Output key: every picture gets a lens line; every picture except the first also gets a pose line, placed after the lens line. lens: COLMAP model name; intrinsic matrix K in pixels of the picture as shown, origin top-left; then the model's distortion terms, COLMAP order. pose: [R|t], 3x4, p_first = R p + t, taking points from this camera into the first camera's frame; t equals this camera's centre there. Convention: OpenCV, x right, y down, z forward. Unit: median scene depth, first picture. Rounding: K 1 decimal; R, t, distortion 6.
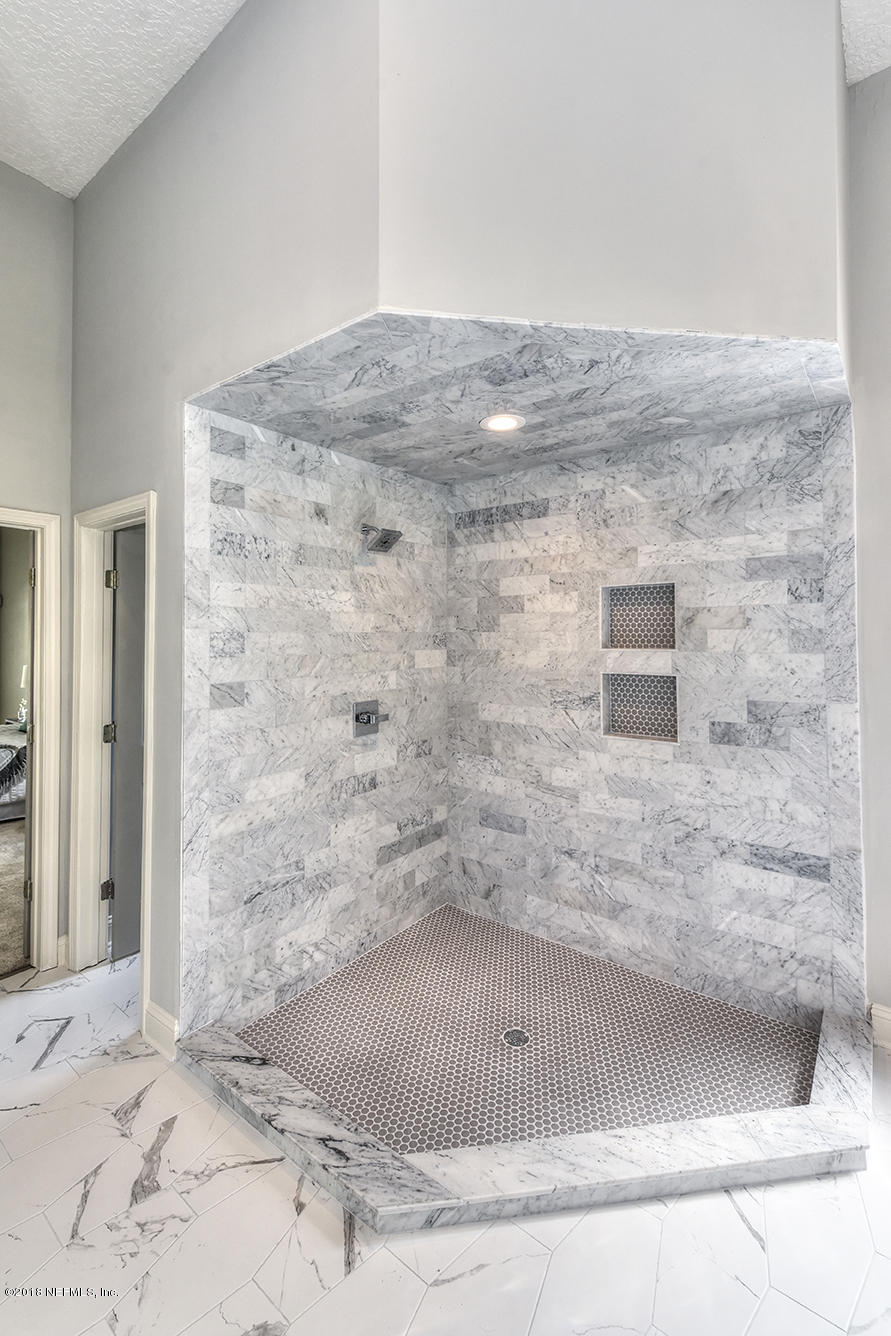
lens RADIAL K [[573.3, 0, 444.4], [0, 573.3, 624.7], [0, 0, 1]] dist [-0.000970, -0.001794]
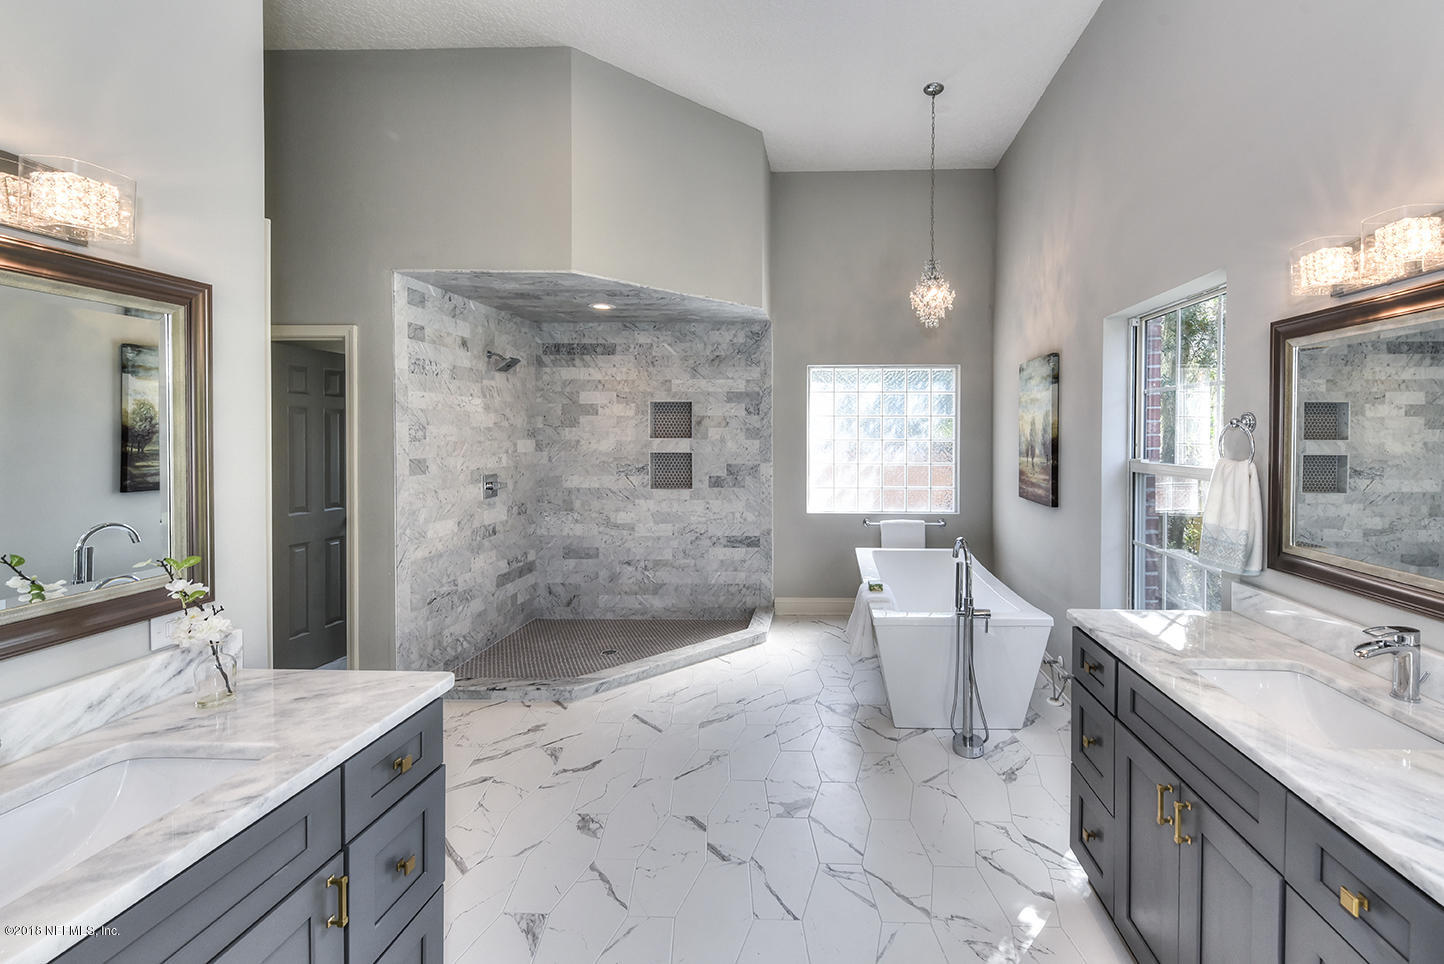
lens RADIAL K [[619.7, 0, 813.4], [0, 619.7, 443.4], [0, 0, 1]] dist [-0.000970, -0.001794]
pose [[0.811117, -0.001061, 0.584883, -0.474766], [-0.017494, 0.999507, 0.026073, 0.000794], [-0.584623, -0.031380, 0.810698, -0.900244]]
